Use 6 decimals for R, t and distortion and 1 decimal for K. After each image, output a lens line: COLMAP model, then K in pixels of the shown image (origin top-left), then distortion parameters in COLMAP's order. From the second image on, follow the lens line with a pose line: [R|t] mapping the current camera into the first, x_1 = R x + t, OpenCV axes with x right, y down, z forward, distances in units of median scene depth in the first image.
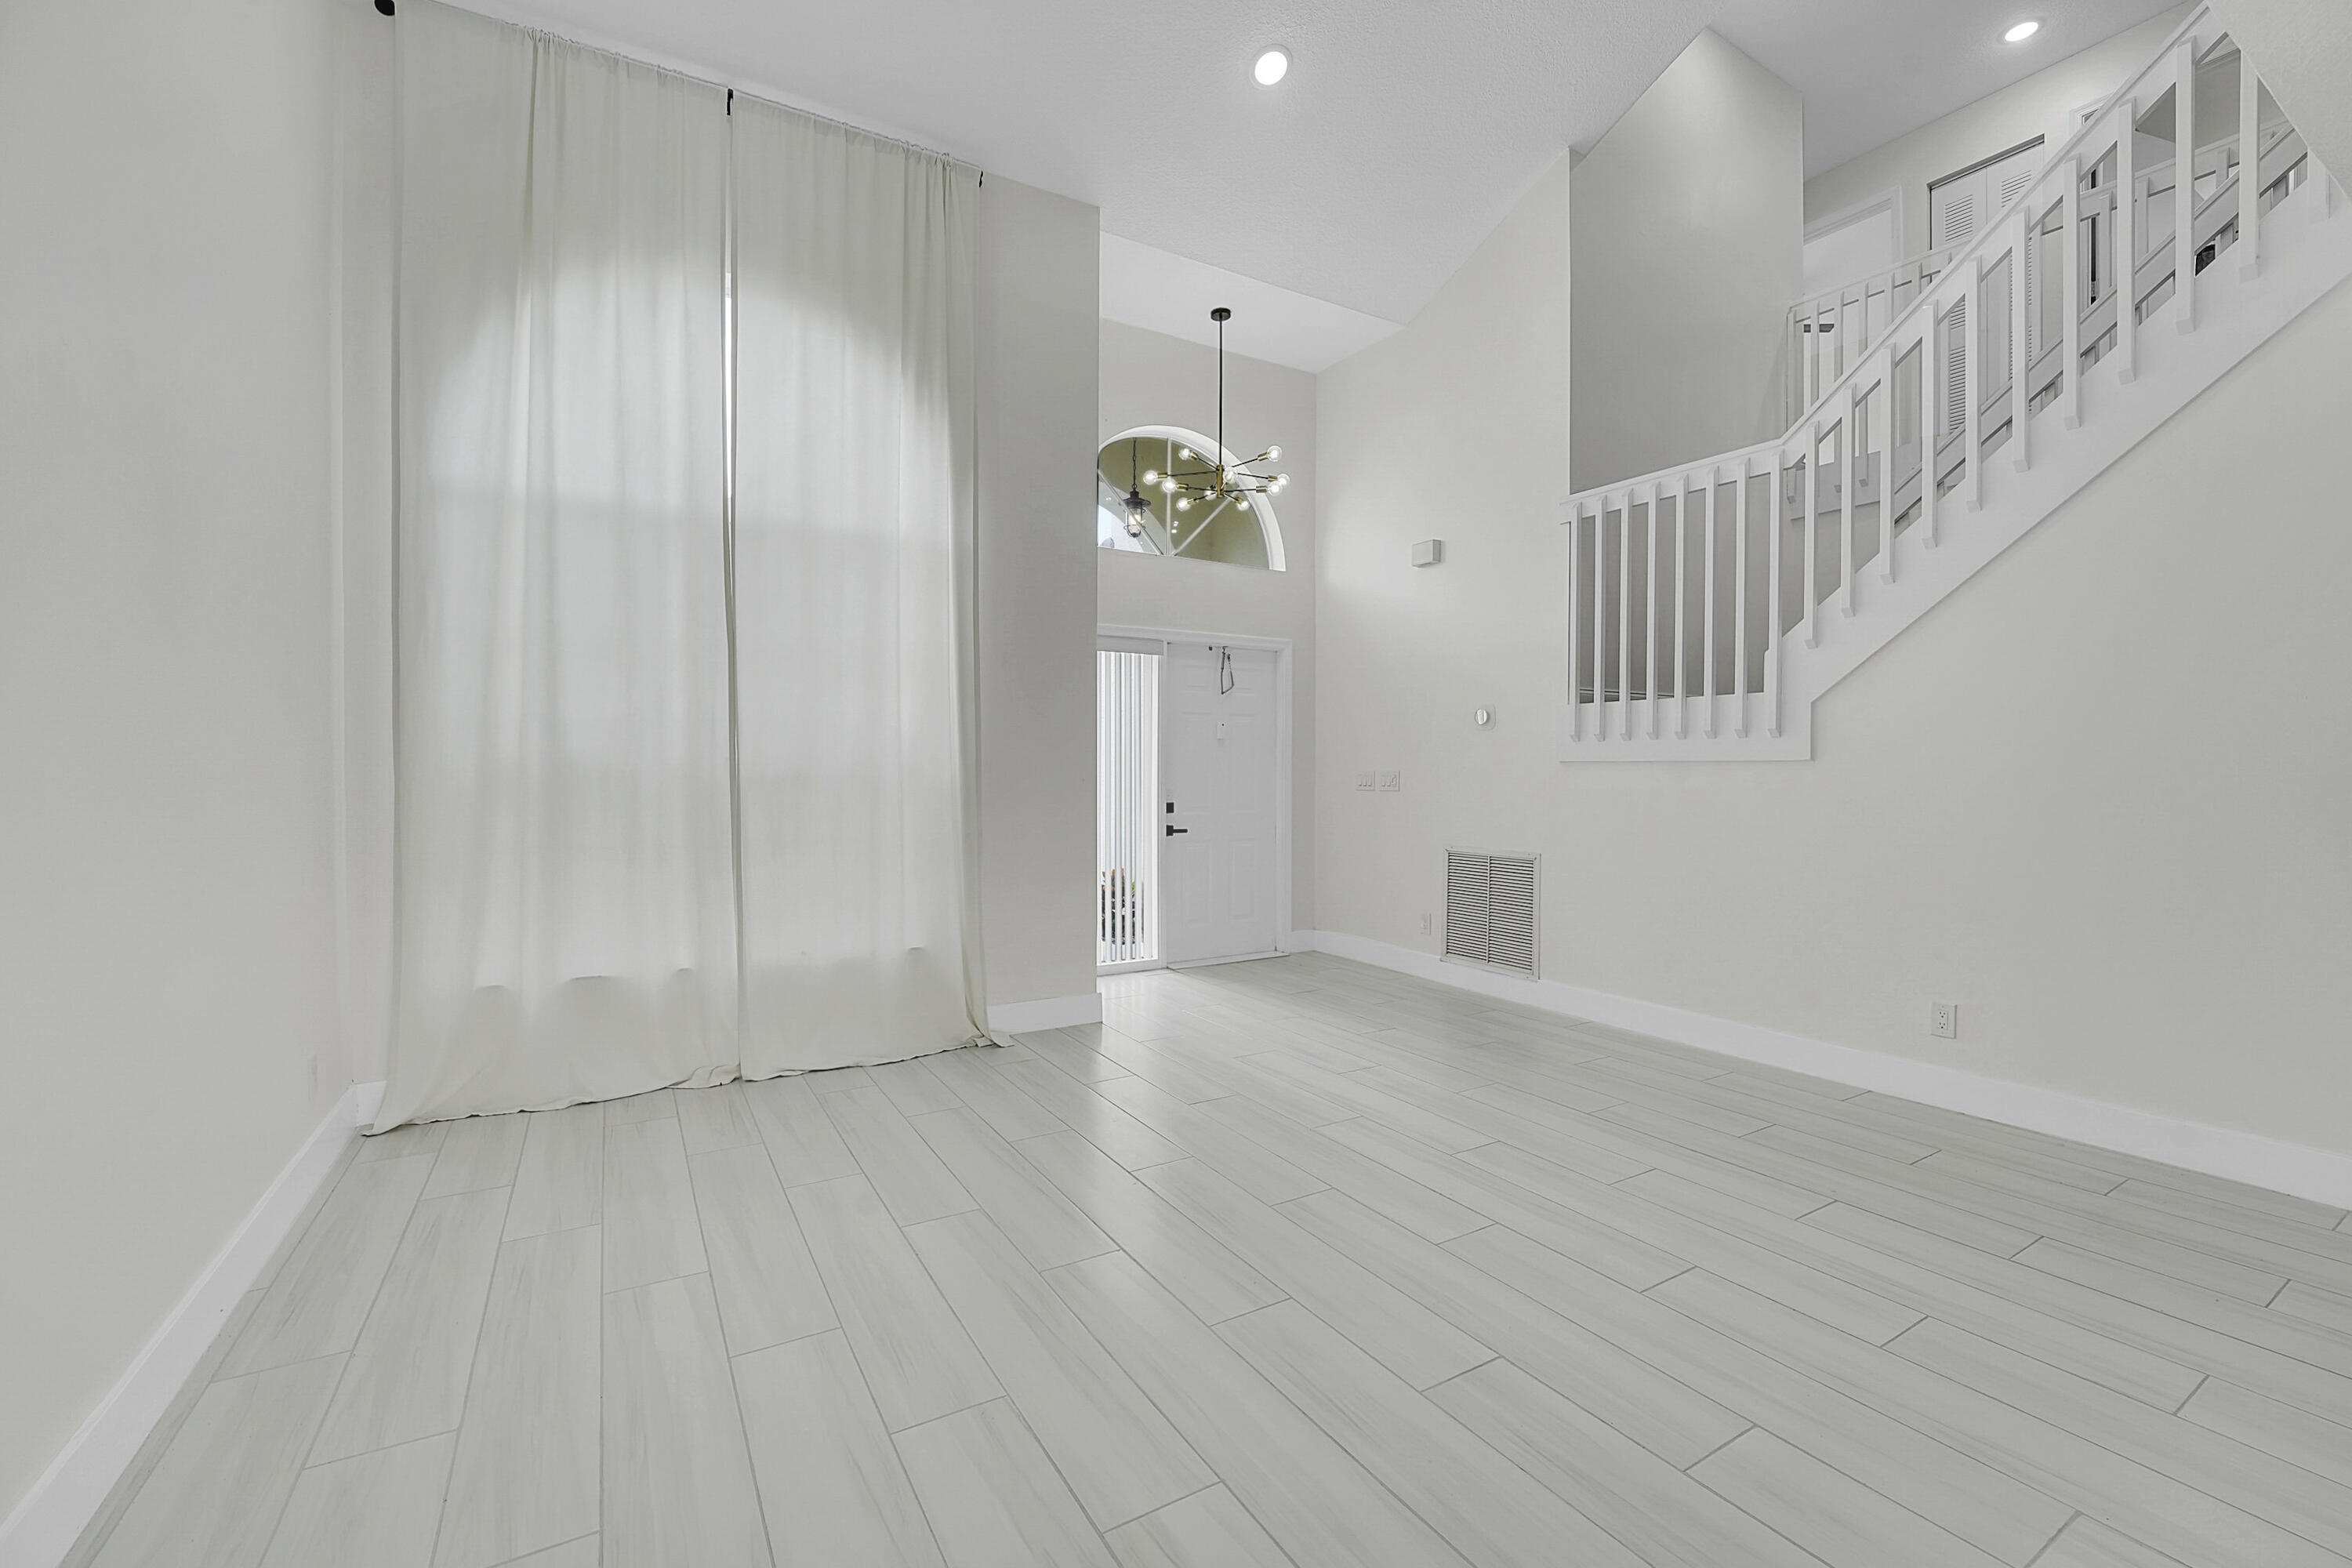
lens RADIAL K [[968.9, 0, 1154.0], [0, 968.9, 786.3], [0, 0, 1]] dist [-0.019900, -0.000707]
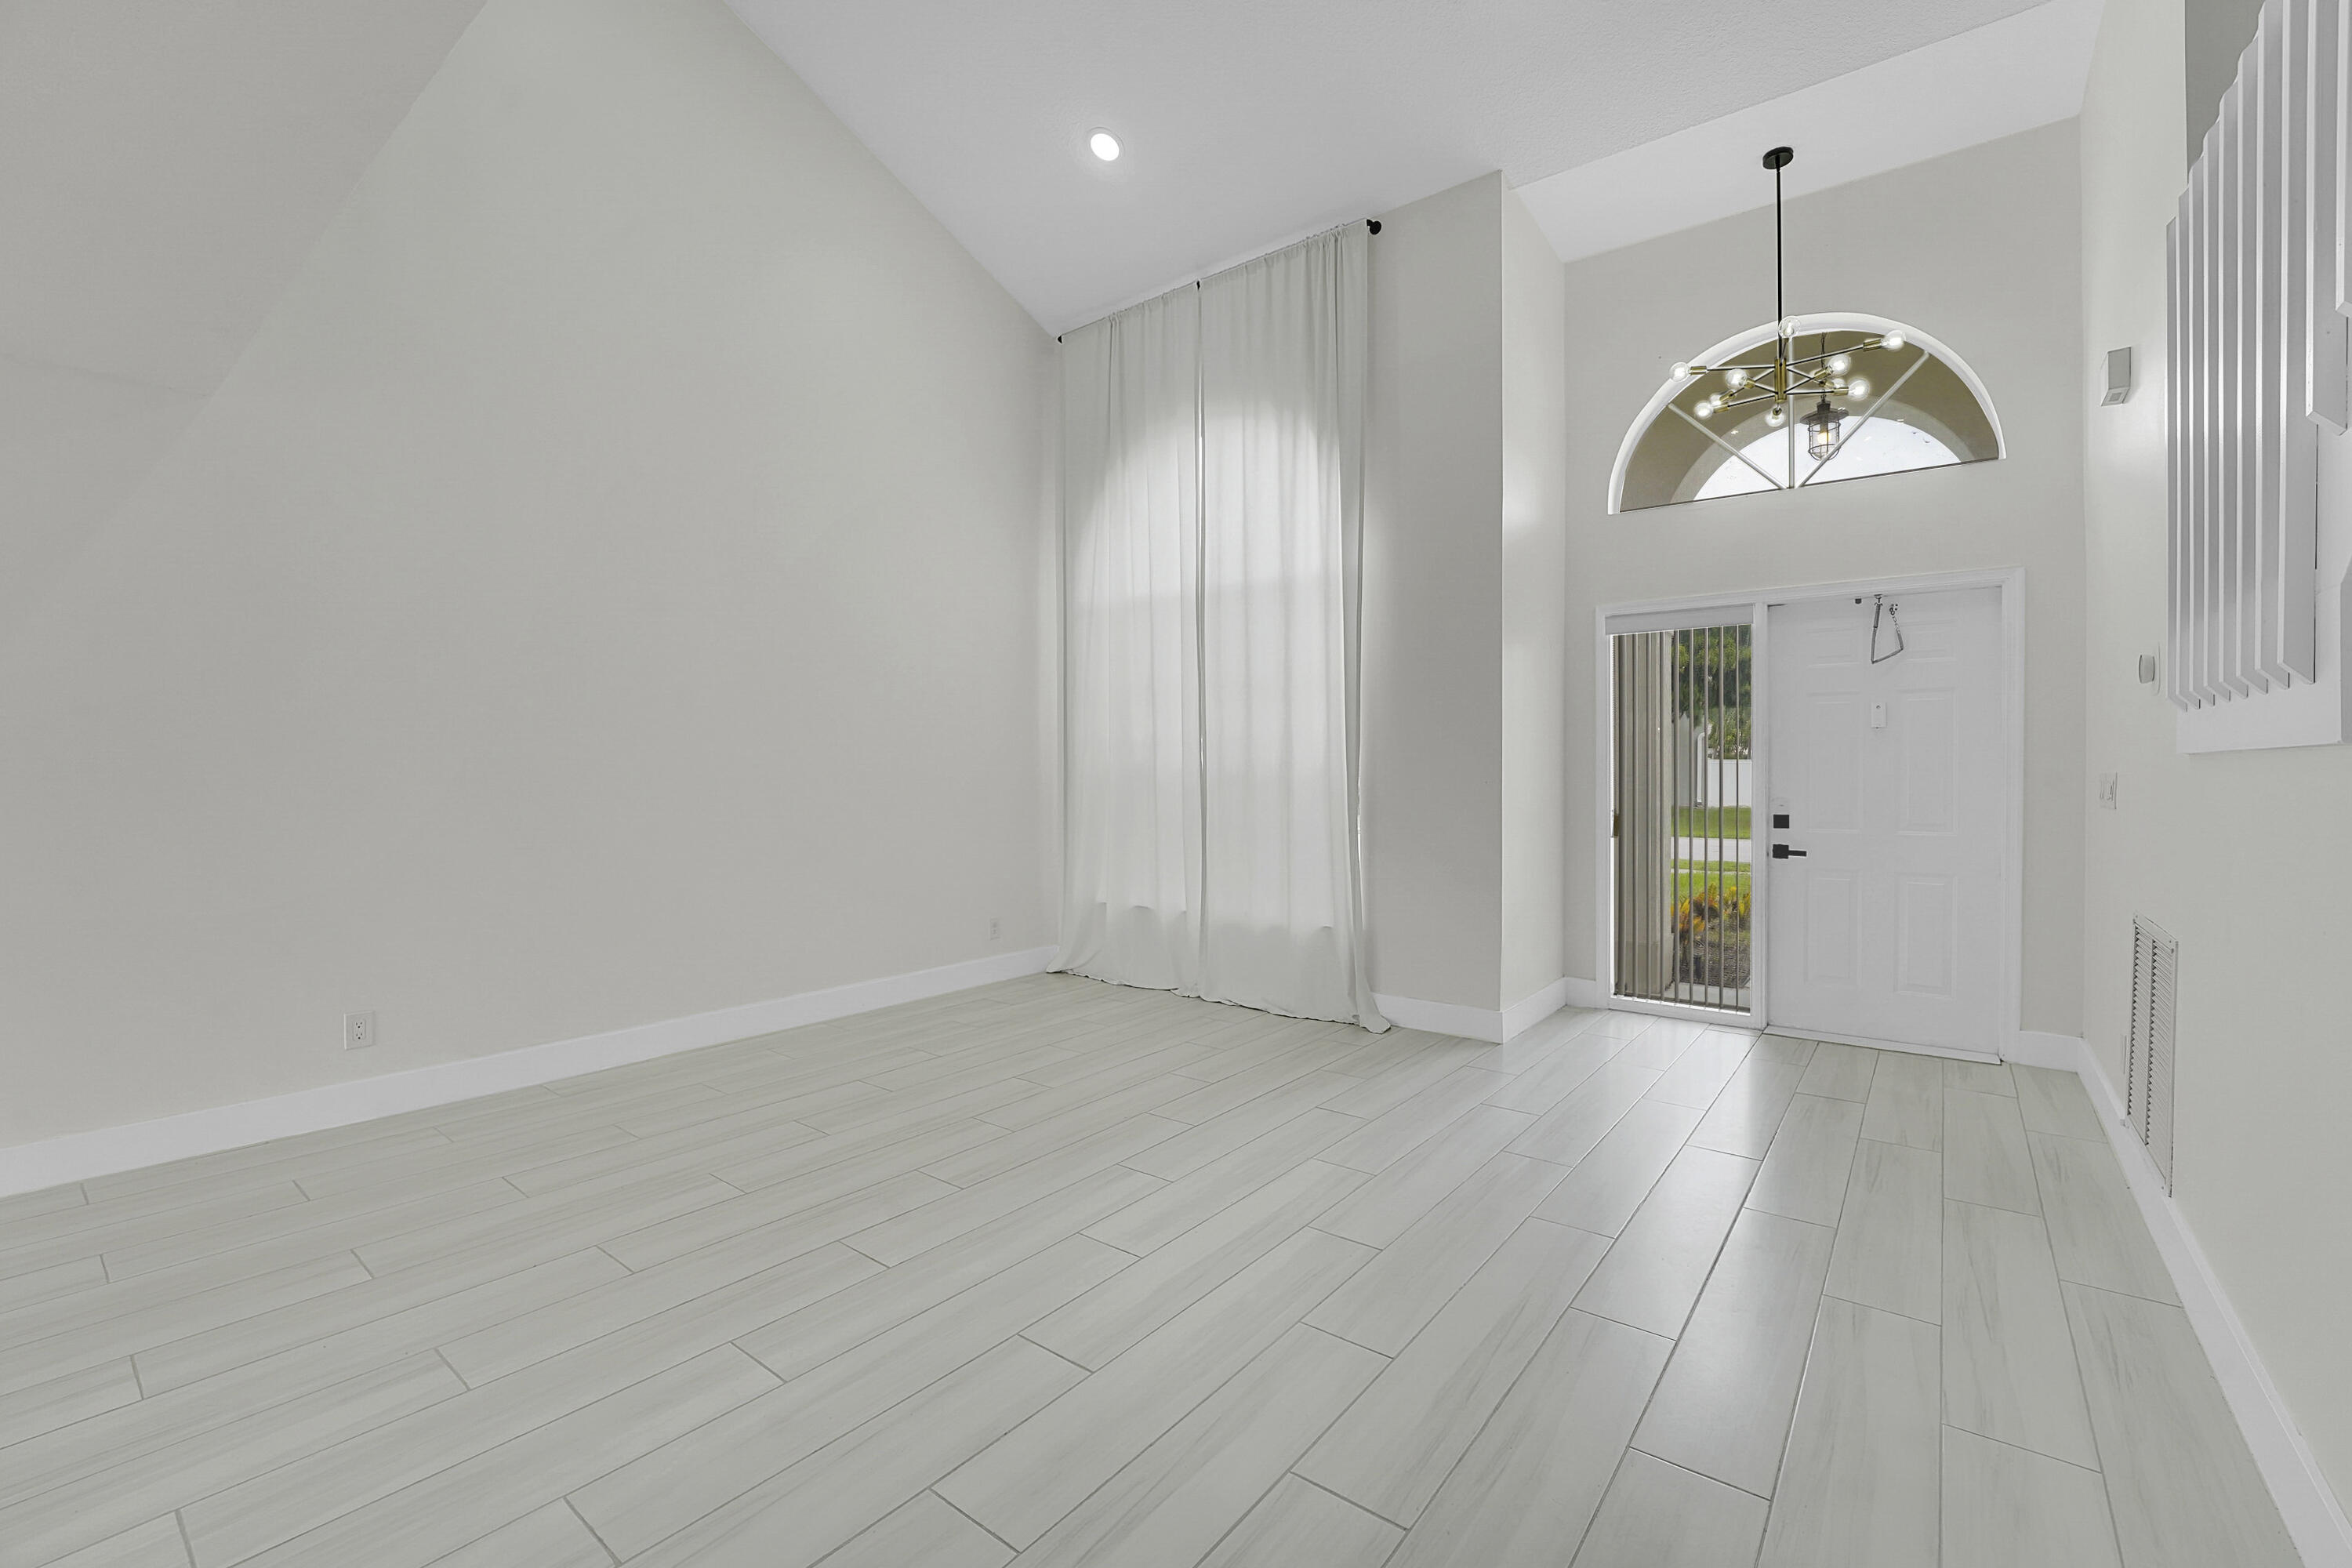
lens RADIAL K [[968.9, 0, 1195.5], [0, 968.9, 781.8], [0, 0, 1]] dist [-0.019900, -0.000707]
pose [[0.396528, 0.012401, -0.917939, 0.769756], [-0.011612, 0.999897, 0.008493, -0.014445], [0.917949, 0.007291, 0.396631, 0.407763]]
